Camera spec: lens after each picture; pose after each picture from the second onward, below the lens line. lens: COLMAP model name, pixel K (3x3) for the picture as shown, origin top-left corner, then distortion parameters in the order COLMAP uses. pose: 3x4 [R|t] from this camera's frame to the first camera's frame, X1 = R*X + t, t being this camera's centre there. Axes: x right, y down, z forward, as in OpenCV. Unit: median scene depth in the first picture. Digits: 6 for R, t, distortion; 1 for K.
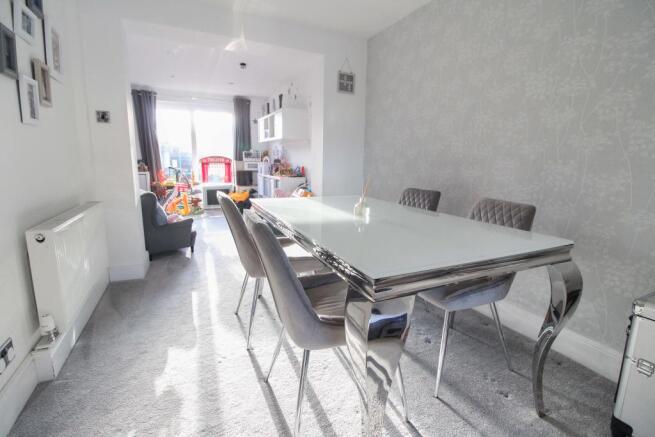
lens RADIAL K [[302.6, 0, 331.7], [0, 302.6, 212.4], [0, 0, 1]] dist [0.000670, -0.011784]
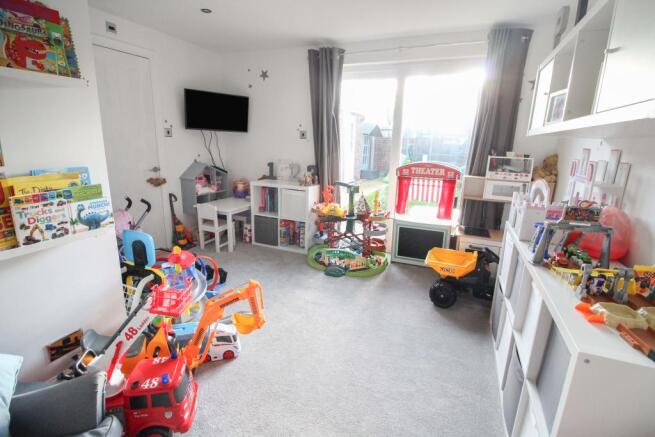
lens RADIAL K [[302.6, 0, 331.7], [0, 302.6, 212.4], [0, 0, 1]] dist [0.000670, -0.011784]
pose [[0.651197, 0.175926, -0.738237, -0.108845], [-0.150038, 0.983404, 0.102003, -0.136915], [0.743930, 0.044339, 0.666785, 0.565816]]
